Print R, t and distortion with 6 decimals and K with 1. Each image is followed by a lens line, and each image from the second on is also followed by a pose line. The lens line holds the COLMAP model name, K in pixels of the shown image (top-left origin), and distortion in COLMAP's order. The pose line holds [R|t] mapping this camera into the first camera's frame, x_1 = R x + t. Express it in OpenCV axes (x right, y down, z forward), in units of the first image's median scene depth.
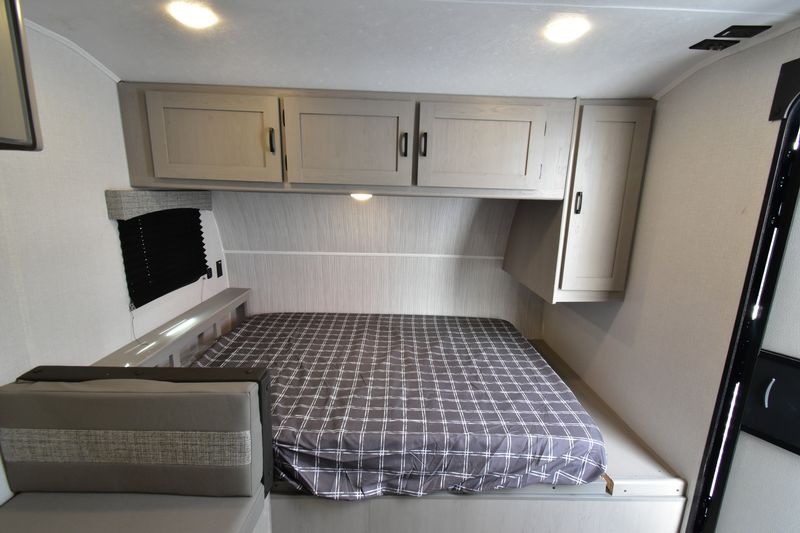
lens RADIAL K [[352.0, 0, 402.8], [0, 352.0, 268.3], [0, 0, 1]] dist [-0.000965, -0.000559]
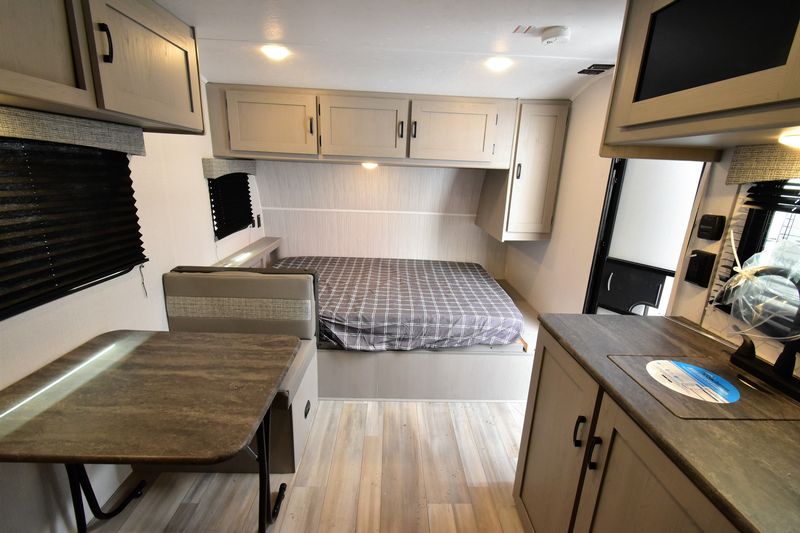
lens RADIAL K [[352.0, 0, 402.8], [0, 352.0, 268.3], [0, 0, 1]] dist [-0.000965, -0.000559]
pose [[0.999861, 0.008029, 0.014599, -0.005391], [-0.009015, 0.997591, 0.068776, 0.128267], [-0.014011, -0.068898, 0.997525, -0.512535]]
